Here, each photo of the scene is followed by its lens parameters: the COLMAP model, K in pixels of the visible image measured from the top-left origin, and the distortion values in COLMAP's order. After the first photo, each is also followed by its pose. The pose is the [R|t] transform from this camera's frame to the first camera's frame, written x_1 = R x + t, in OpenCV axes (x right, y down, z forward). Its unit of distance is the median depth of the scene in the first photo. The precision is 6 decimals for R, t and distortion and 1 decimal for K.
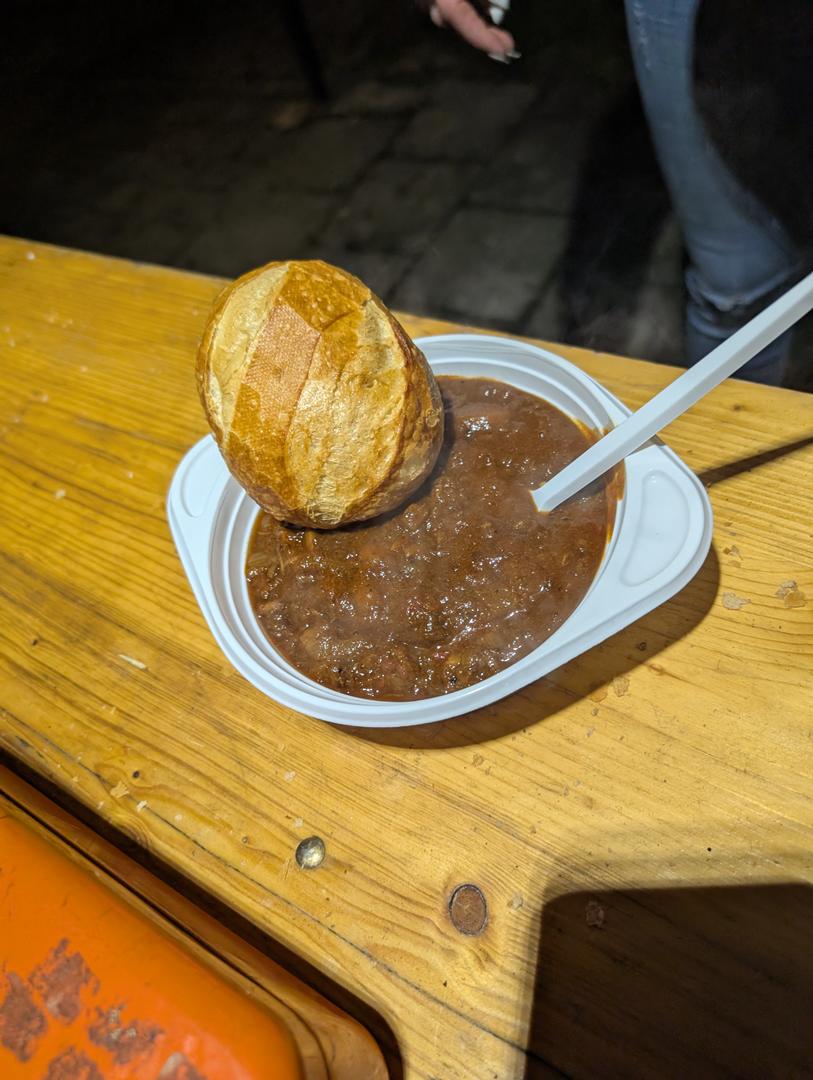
lens RADIAL K [[830.6, 0, 407.6], [0, 830.6, 555.5], [0, 0, 1]] dist [-0.012241, -0.001330]
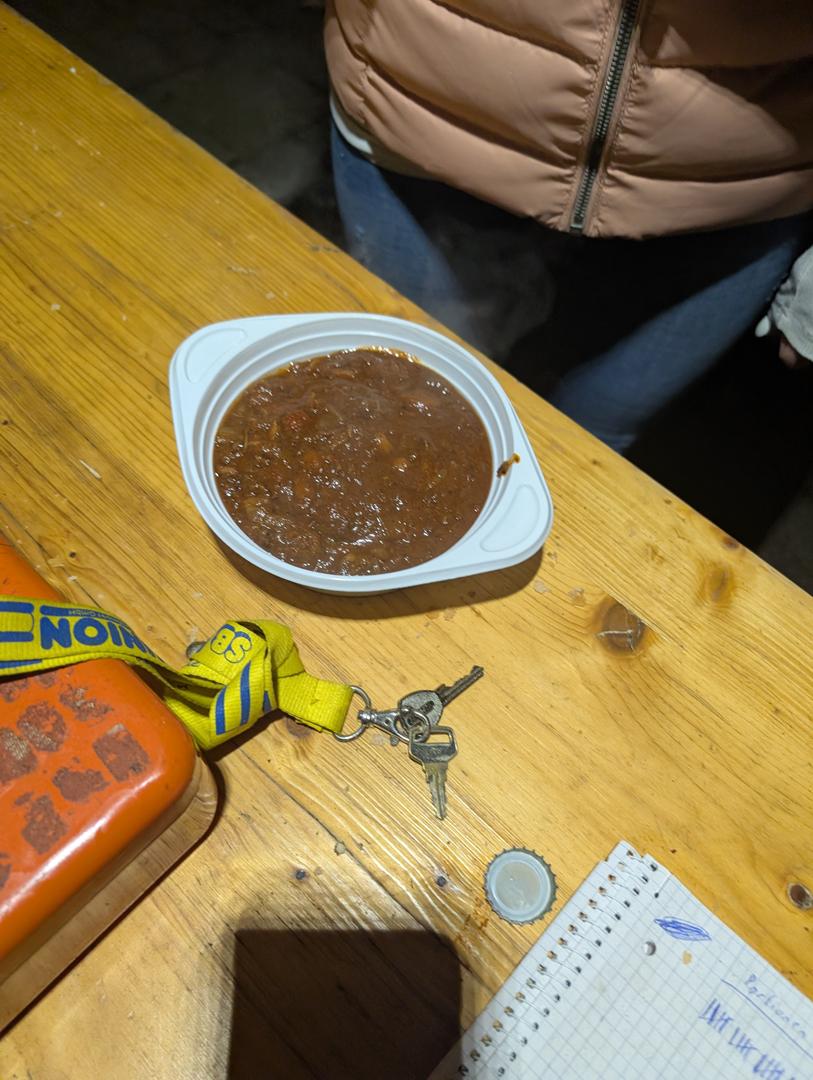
lens RADIAL K [[775.1, 0, 406.5], [0, 775.1, 540.0], [0, 0, 1]] dist [0.050829, -0.056555]
pose [[0.916296, 0.353261, 0.188701, -0.095553], [-0.365323, 0.930319, 0.032320, 0.019252], [-0.164135, -0.098552, 0.981503, -0.253877]]
